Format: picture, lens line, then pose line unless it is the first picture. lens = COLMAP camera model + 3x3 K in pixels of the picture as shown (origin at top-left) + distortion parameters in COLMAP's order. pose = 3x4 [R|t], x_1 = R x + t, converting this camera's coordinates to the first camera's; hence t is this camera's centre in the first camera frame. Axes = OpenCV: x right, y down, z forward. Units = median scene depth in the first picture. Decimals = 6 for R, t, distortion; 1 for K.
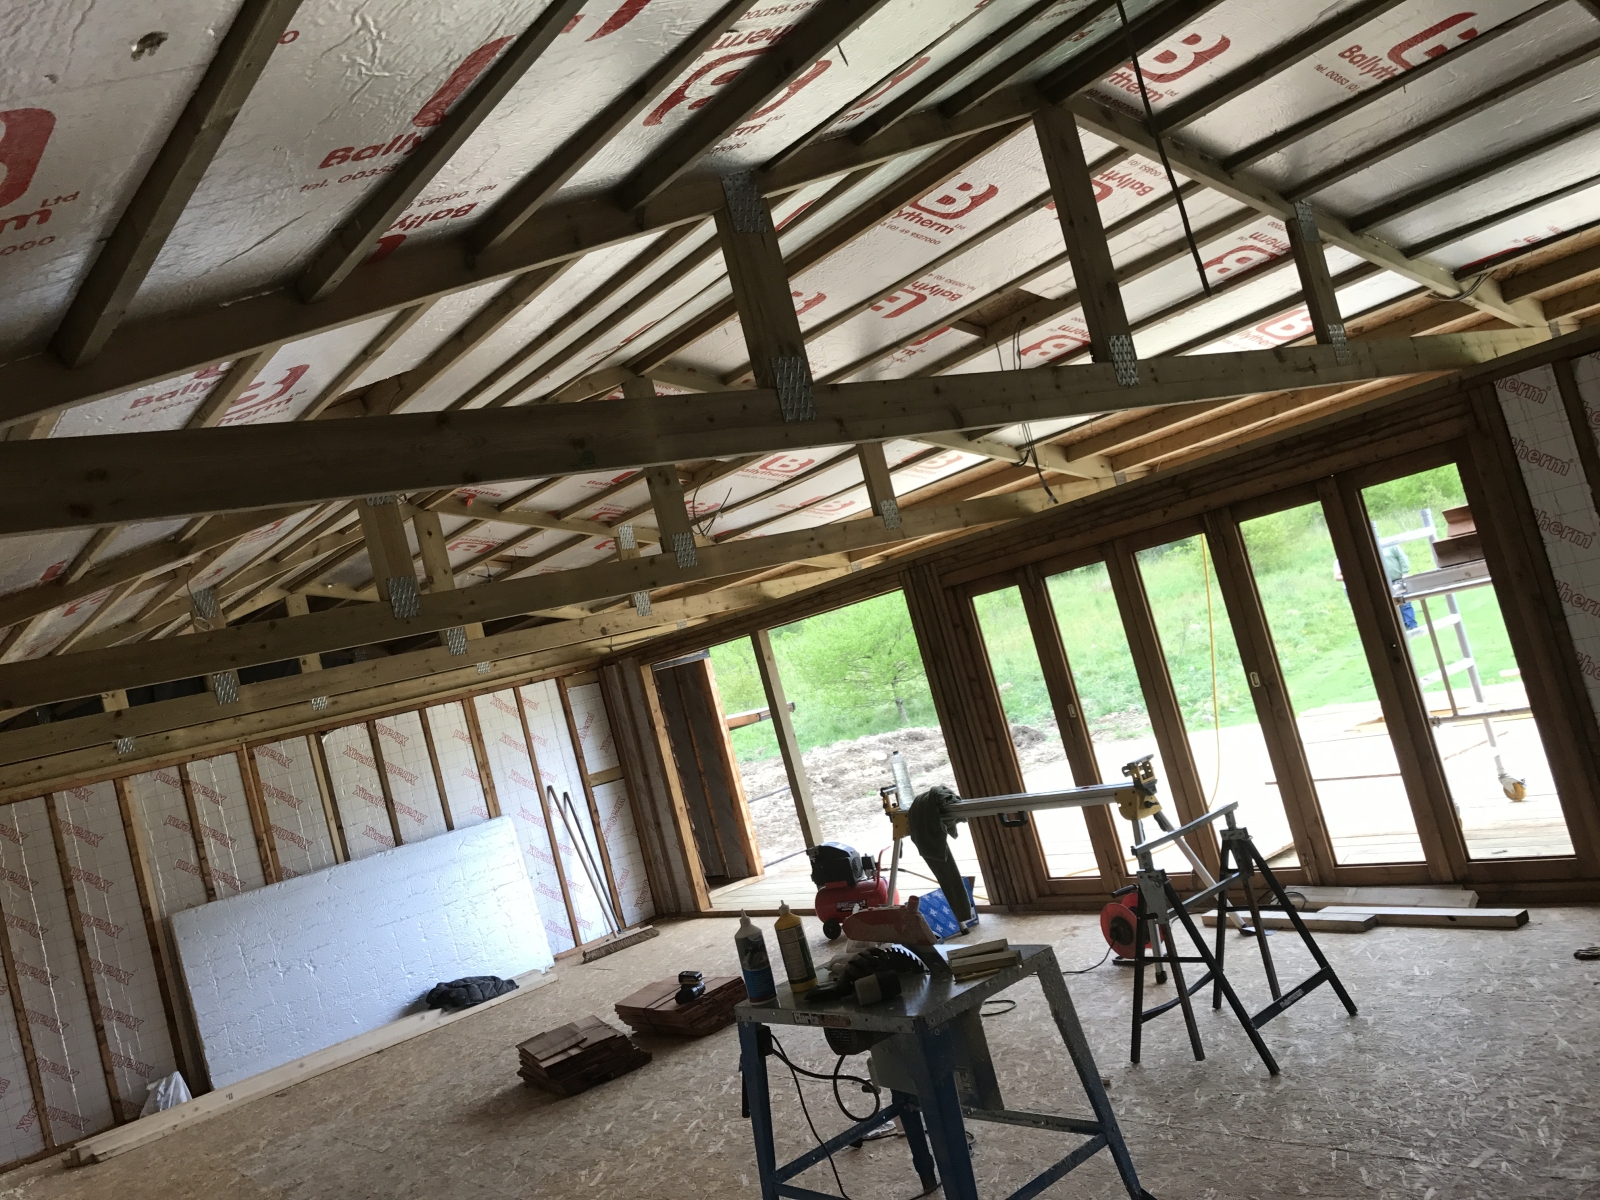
lens RADIAL K [[1316.4, 0, 795.4], [0, 1316.4, 582.7], [0, 0, 1]] dist [0.026181, -0.014303]
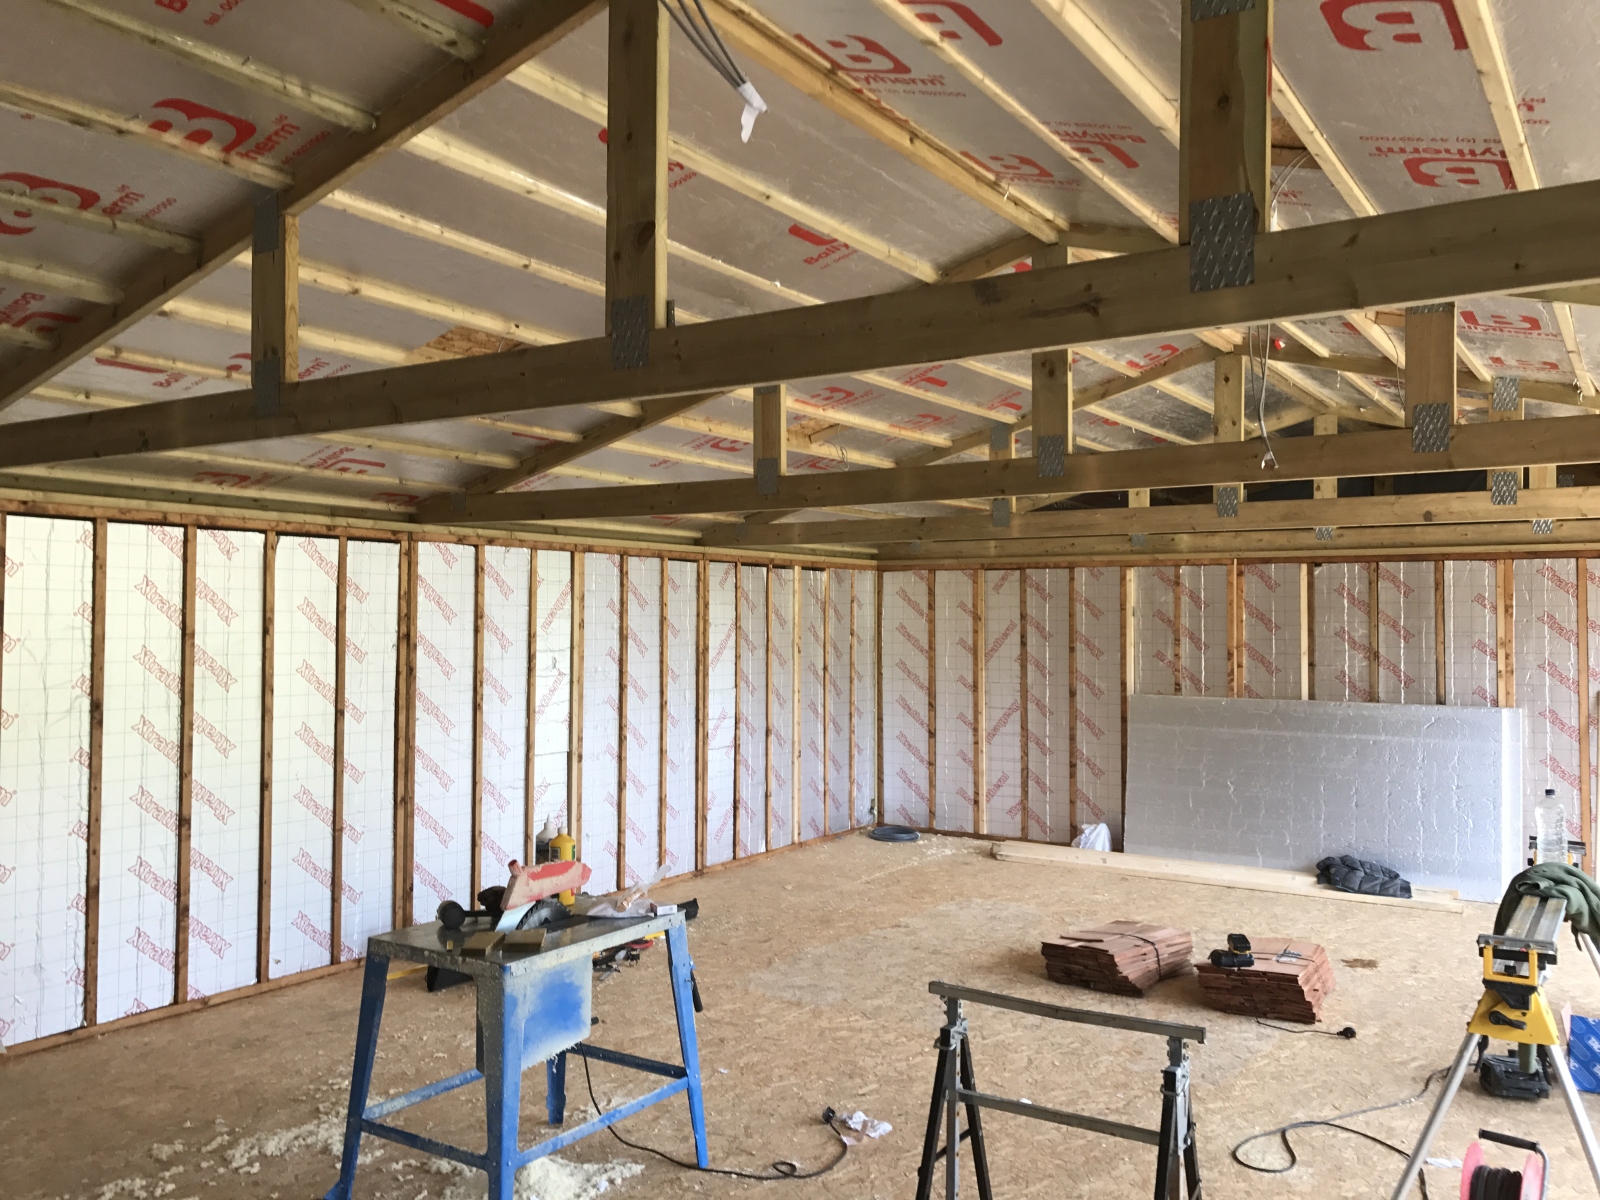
lens RADIAL K [[1316.4, 0, 795.4], [0, 1316.4, 582.7], [0, 0, 1]] dist [0.026181, -0.014303]
pose [[0.305674, 0.224695, -0.925244, 0.567193], [-0.021343, 0.973128, 0.229273, -0.115649], [0.951897, -0.050335, 0.302255, 0.482096]]
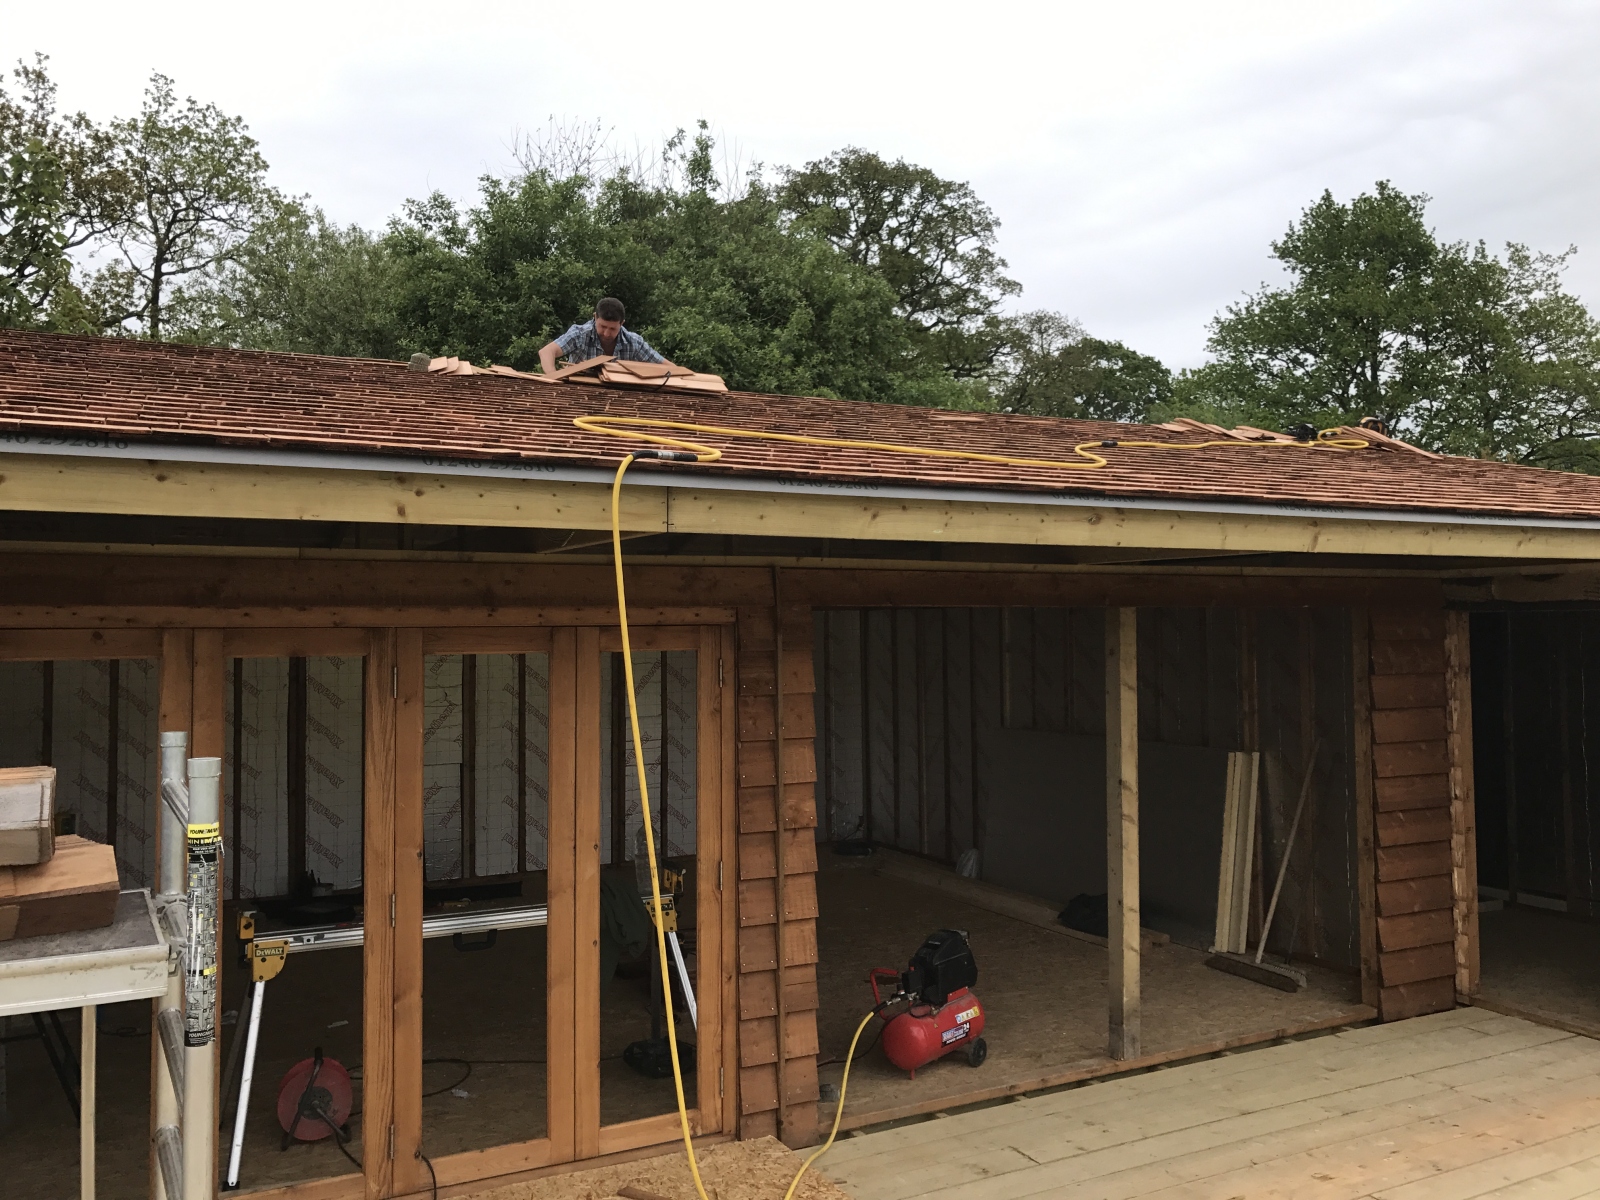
lens RADIAL K [[1313.0, 0, 796.3], [0, 1313.0, 582.7], [0, 0, 1]] dist [0.013834, 0.021977]
pose [[-0.172968, 0.212870, -0.961649, 0.809957], [0.118549, 0.973766, 0.194229, -0.153313], [0.977767, -0.080408, -0.193666, 1.282258]]
